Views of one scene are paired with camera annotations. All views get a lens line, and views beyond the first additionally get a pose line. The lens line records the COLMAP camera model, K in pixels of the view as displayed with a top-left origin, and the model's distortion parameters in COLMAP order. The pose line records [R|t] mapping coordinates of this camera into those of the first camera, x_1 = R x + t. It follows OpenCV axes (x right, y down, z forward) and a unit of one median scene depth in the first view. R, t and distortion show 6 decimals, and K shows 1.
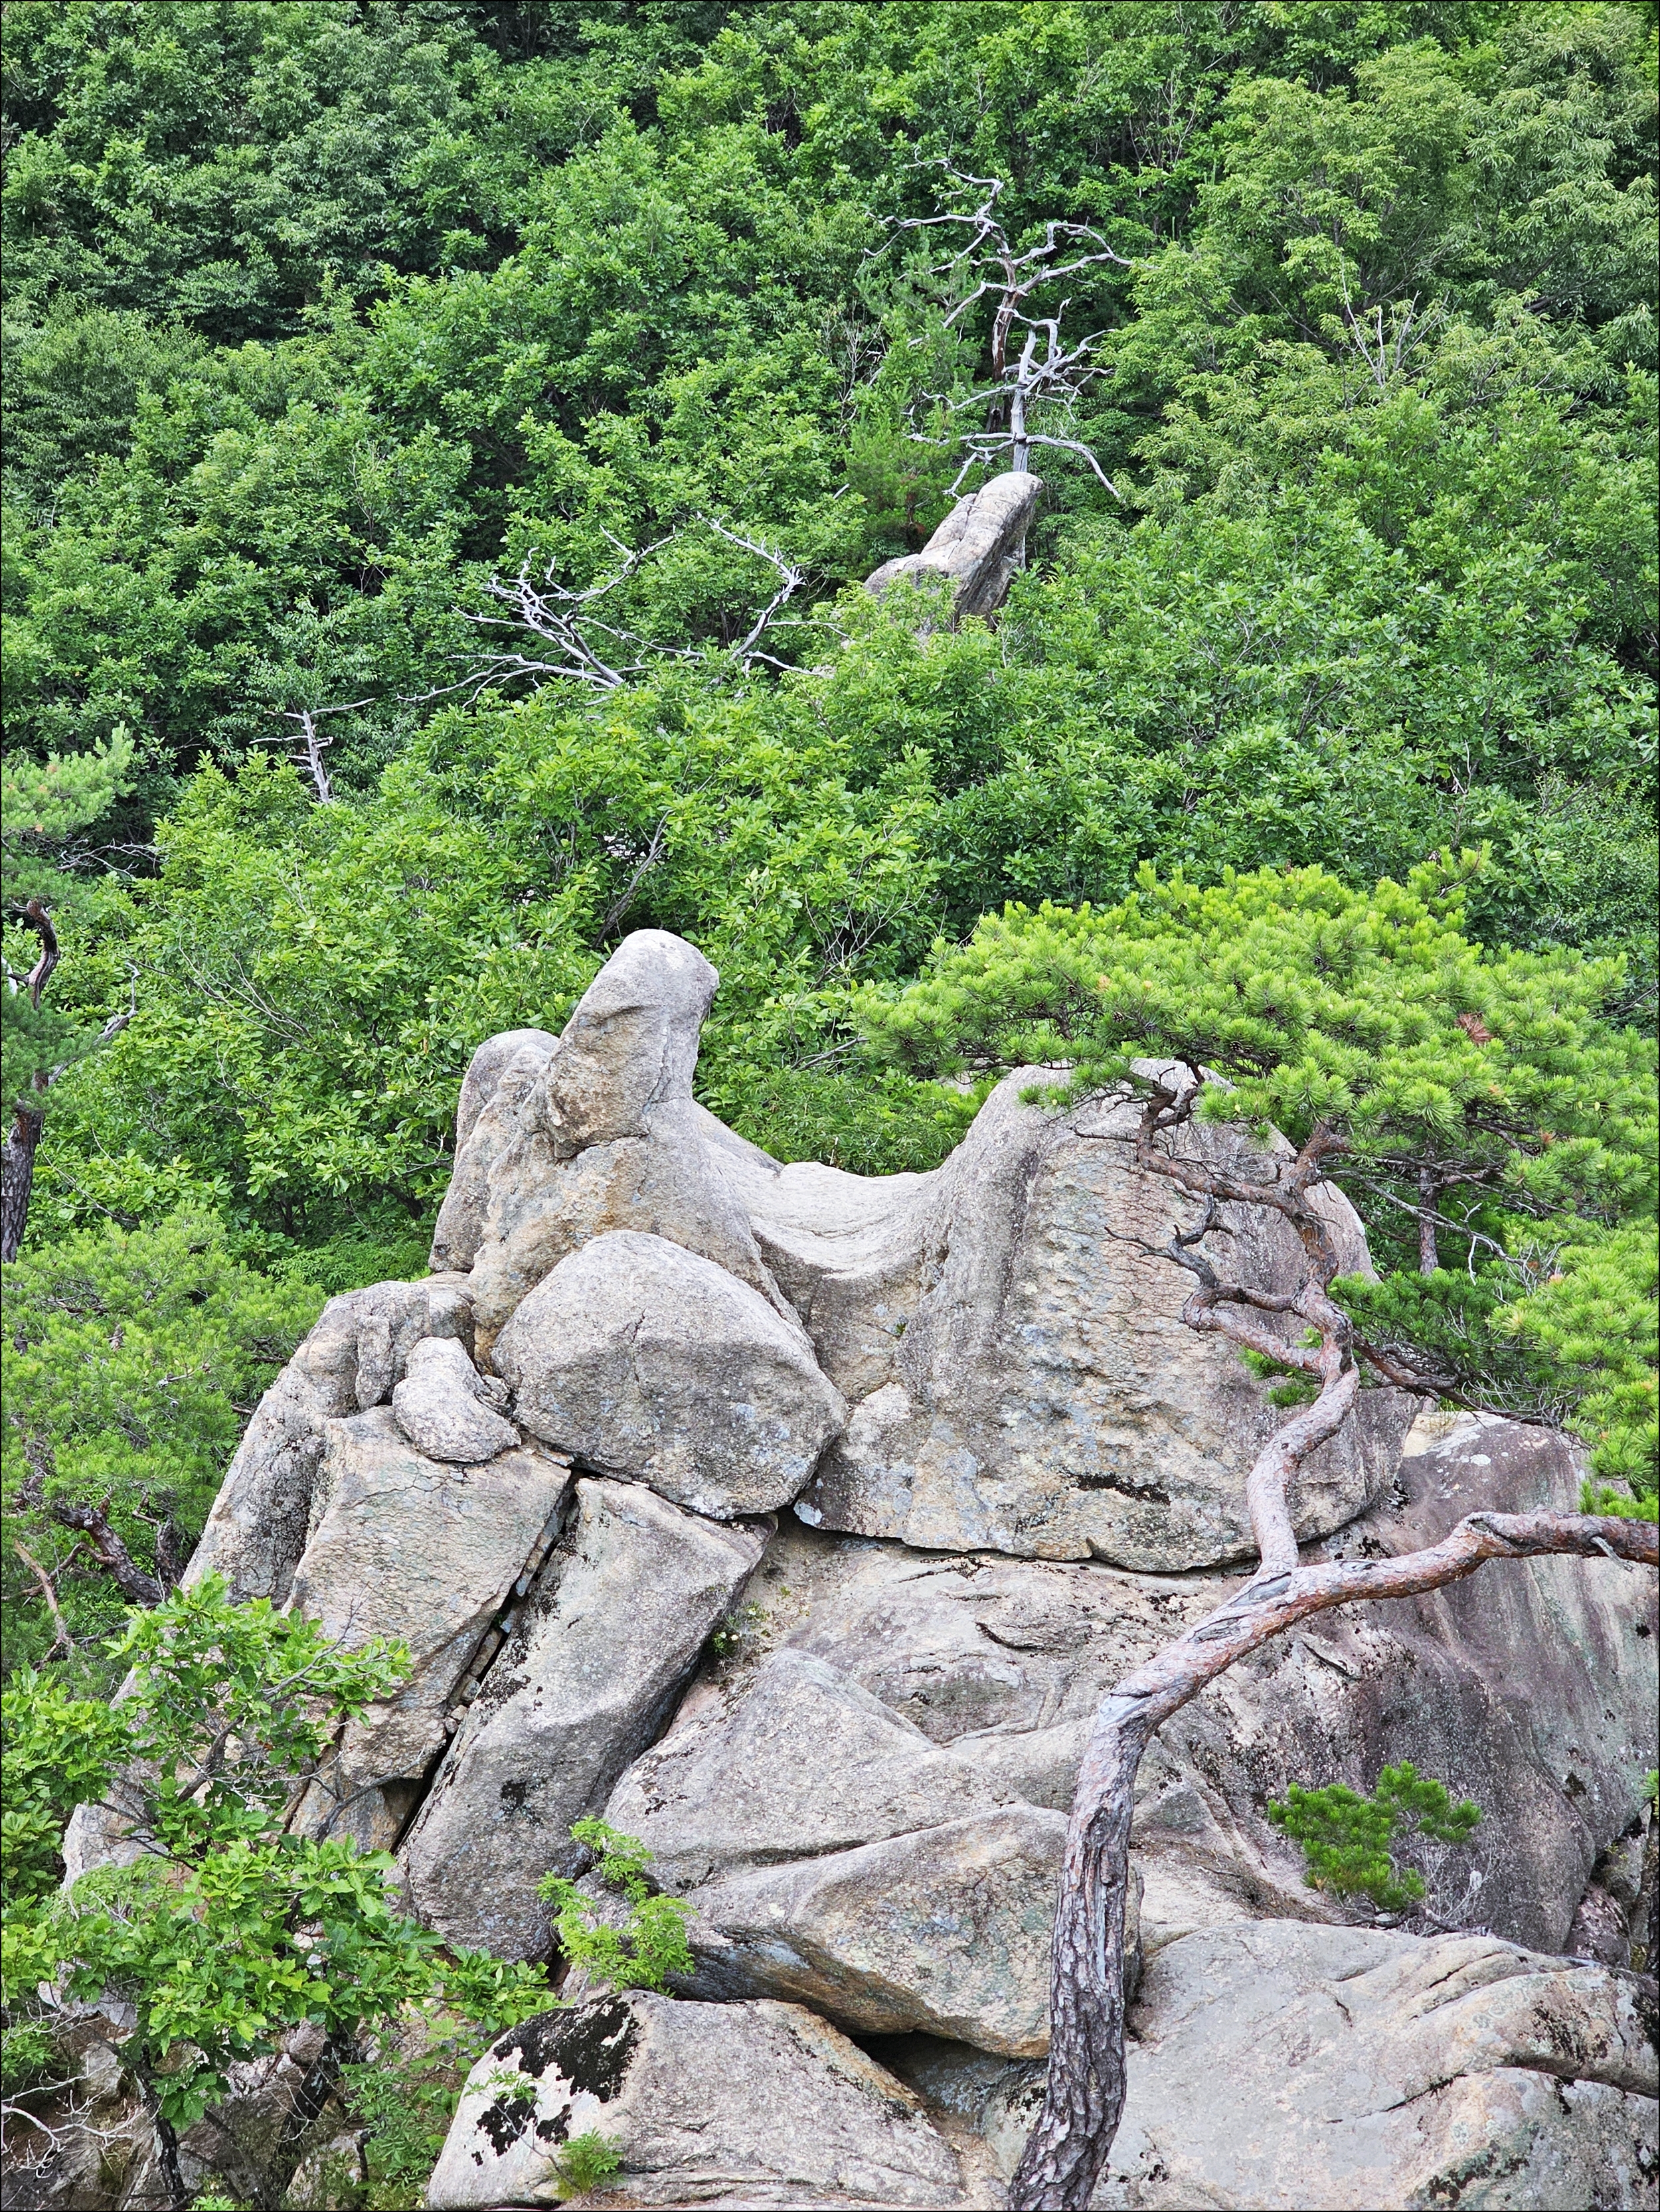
lens RADIAL K [[4466.4, 0, 751.0], [0, 4466.4, 1101.2], [0, 0, 1]] dist [-1.016711, 22.455880]
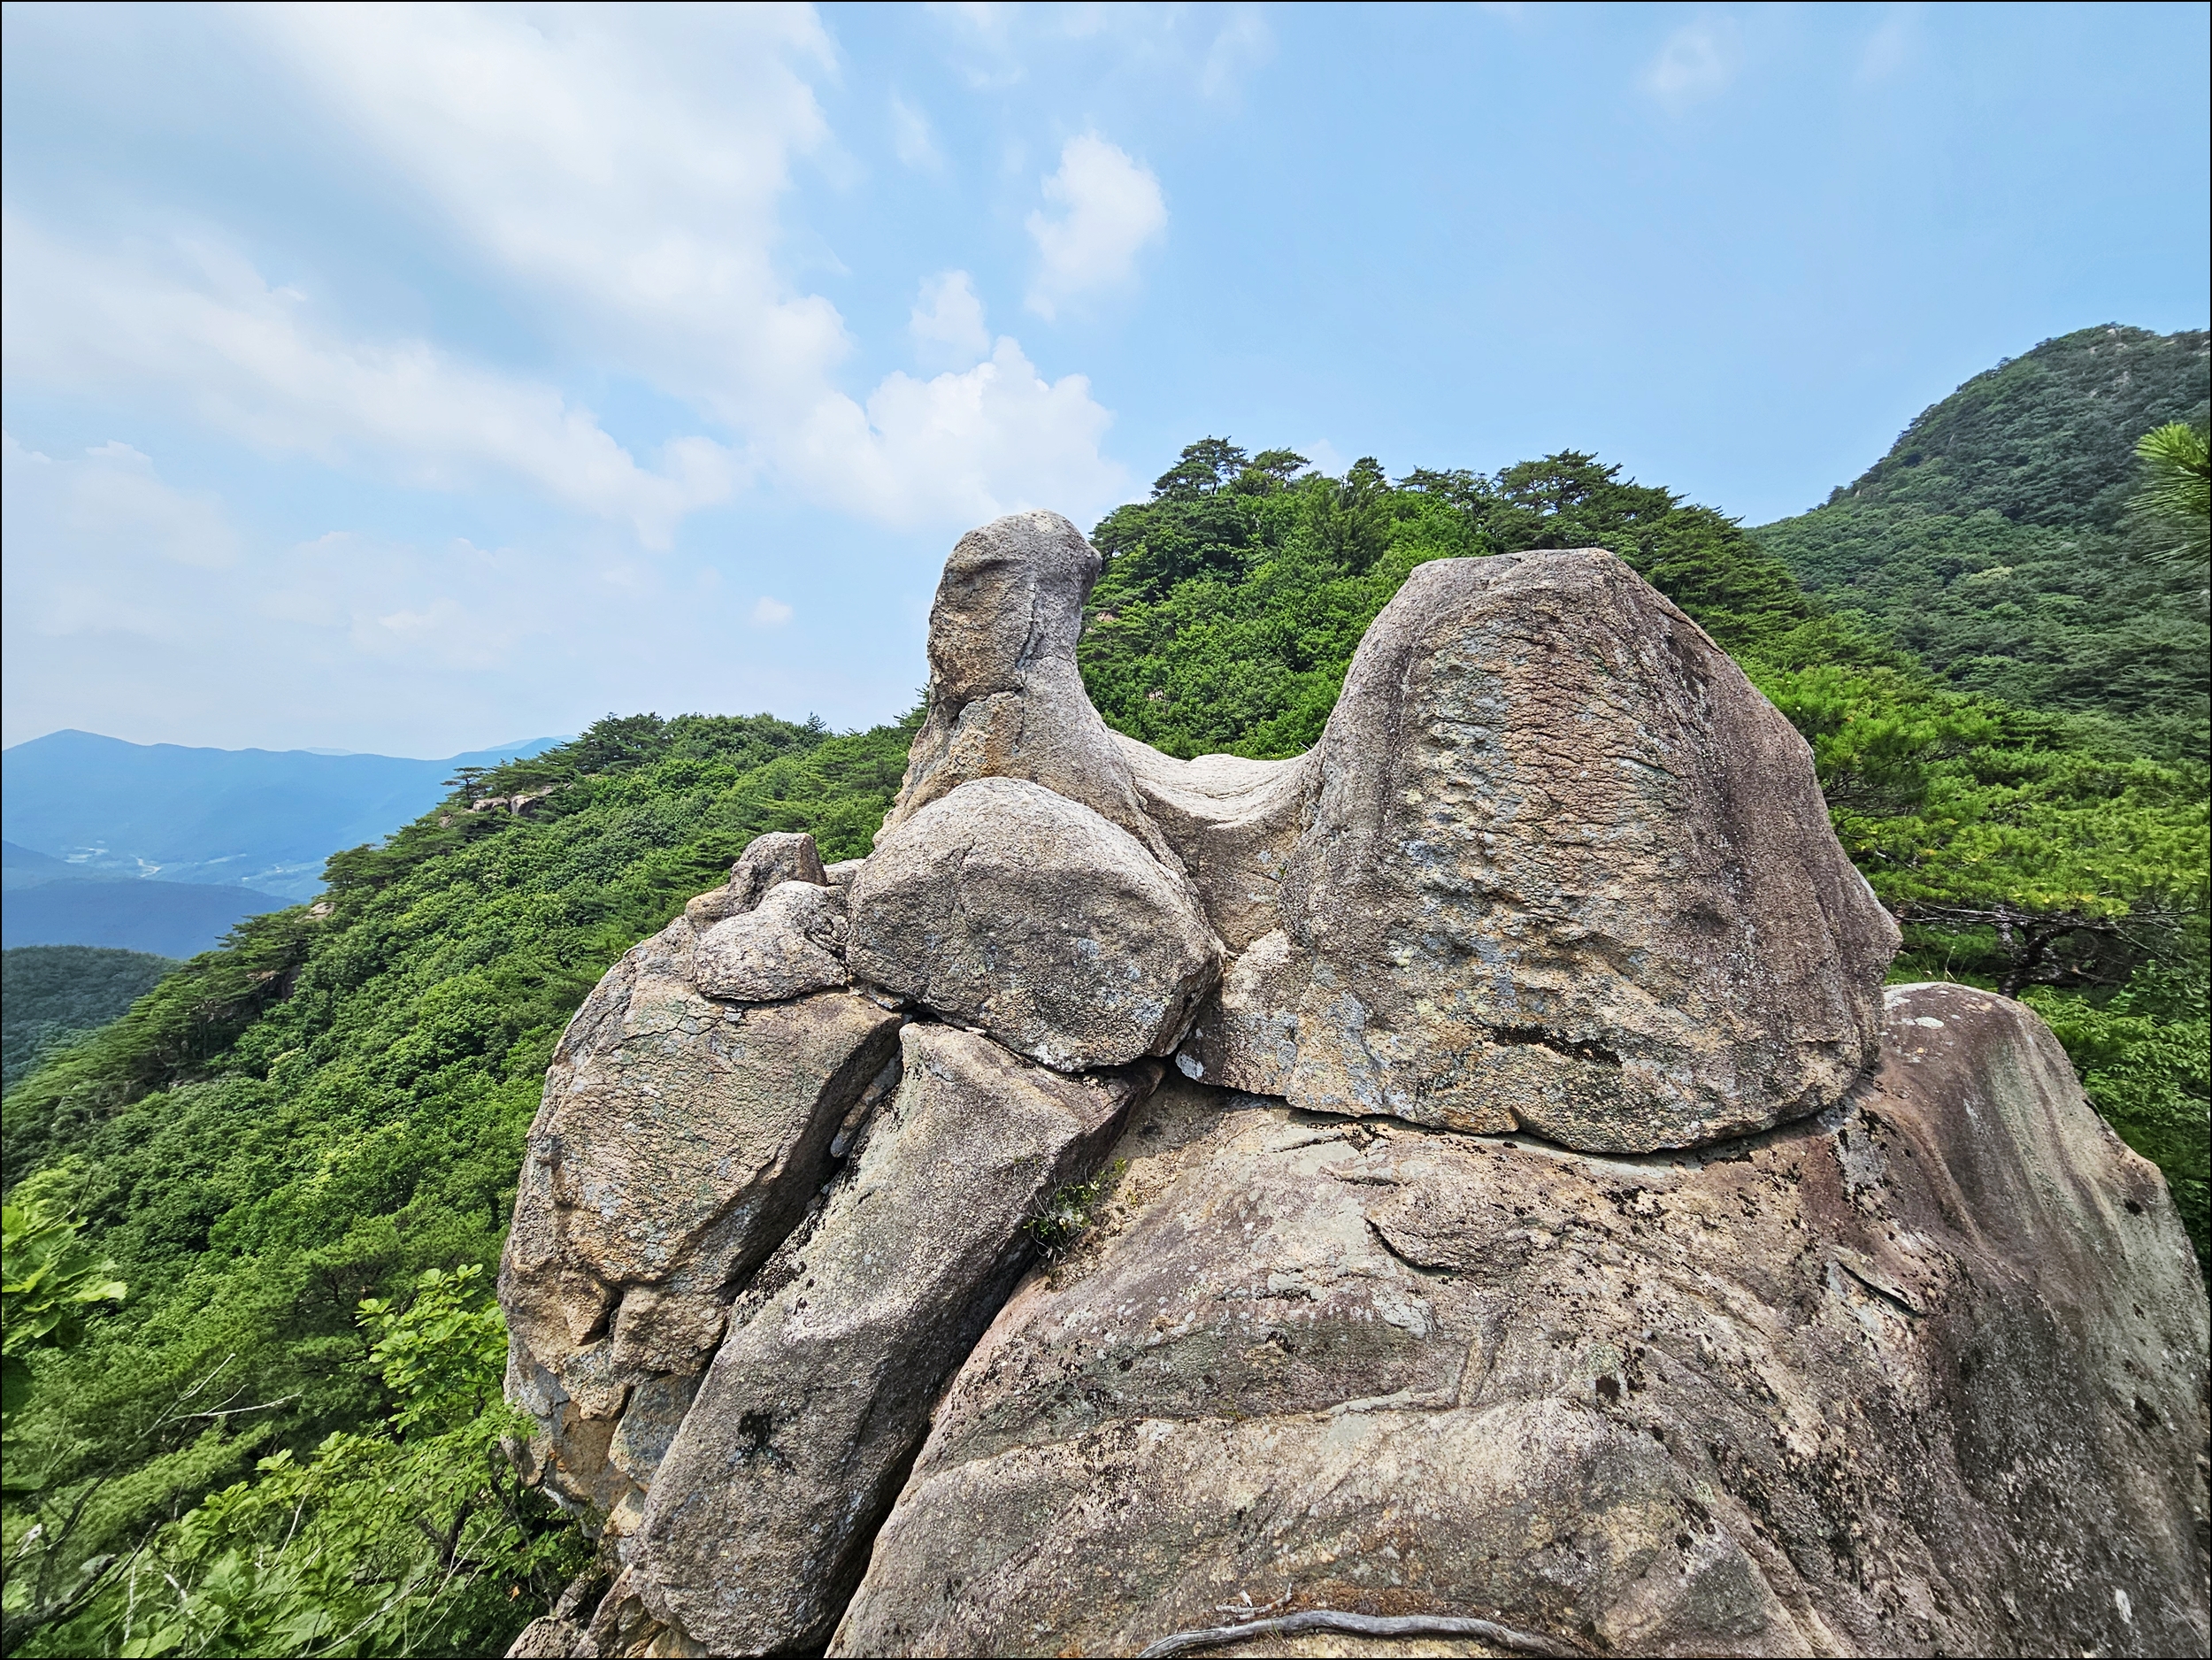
lens RADIAL K [[908.2, 0, 1115.6], [0, 908.2, 833.4], [0, 0, 1]] dist [-0.000616, 0.000933]
pose [[0.955849, -0.054240, -0.288810, 0.057801], [0.010690, 0.988585, -0.150283, 0.073892], [0.293665, 0.140560, 0.945518, 0.817312]]
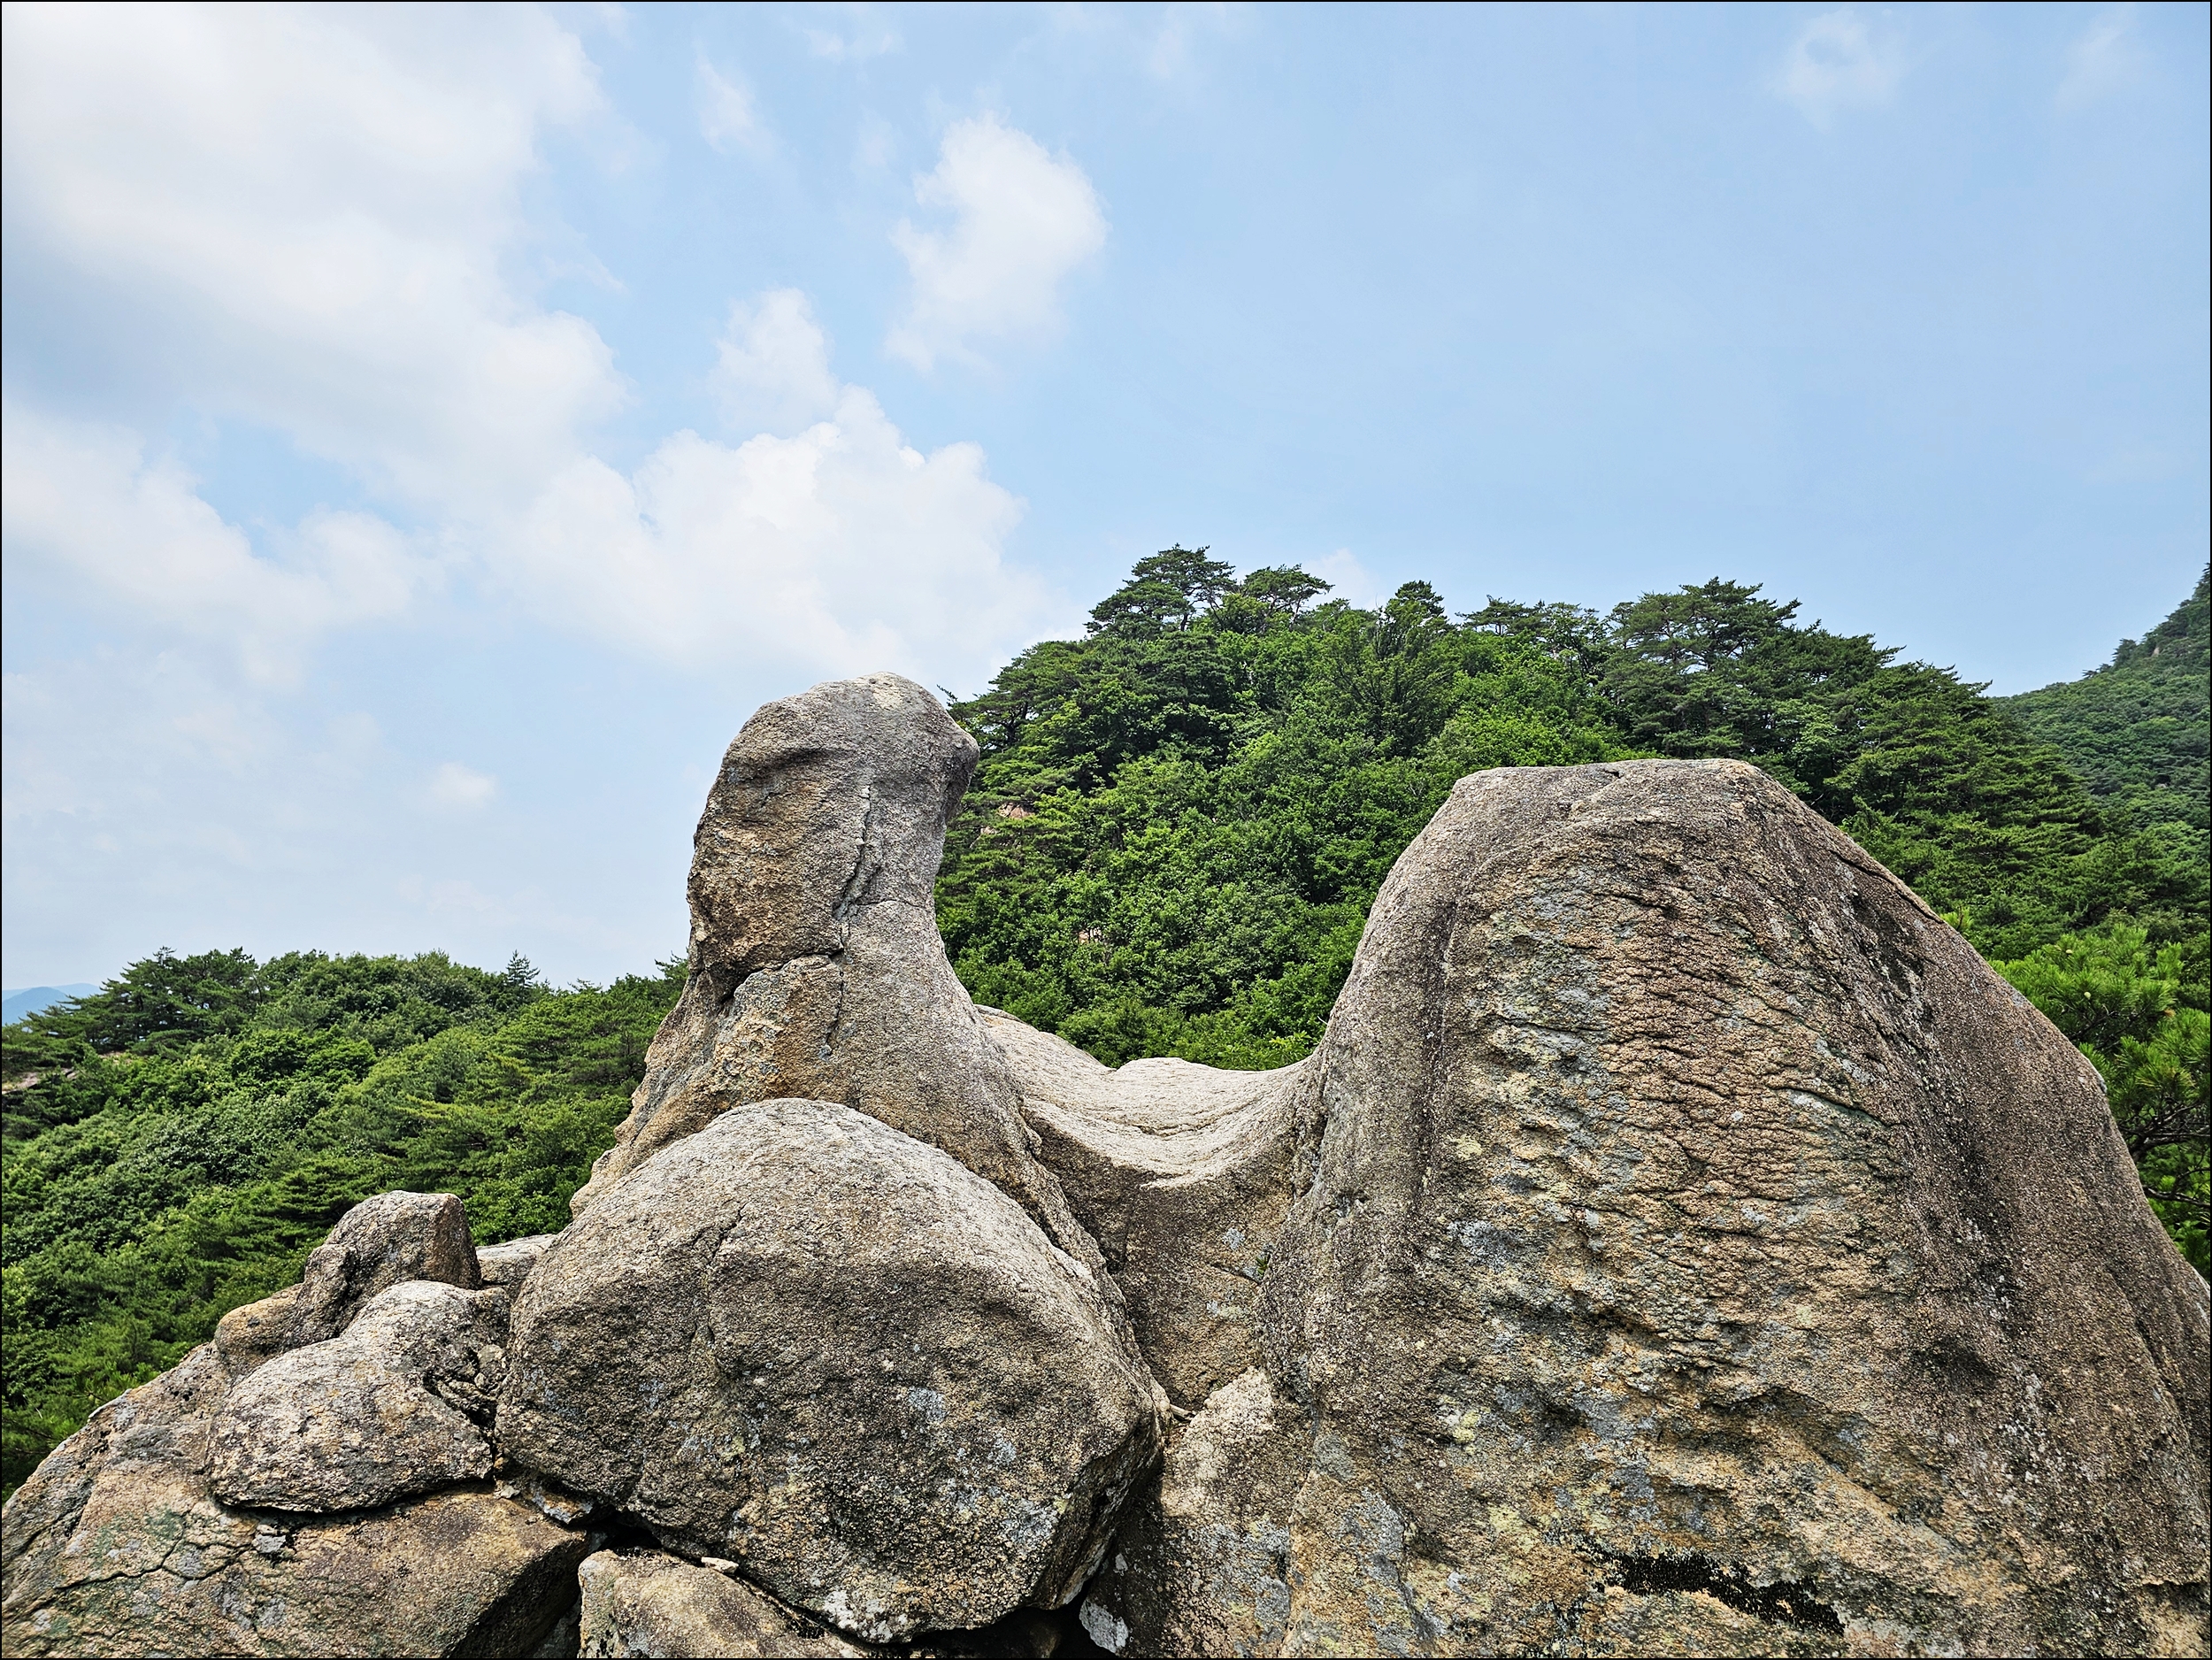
lens RADIAL K [[1481.3, 0, 1110.4], [0, 1481.3, 850.2], [0, 0, 1]] dist [0.065697, -0.061140]
pose [[0.971492, -0.091466, -0.218720, 0.063113], [0.009641, 0.937057, -0.349043, 0.069477], [0.236878, 0.336984, 0.911225, 0.816735]]
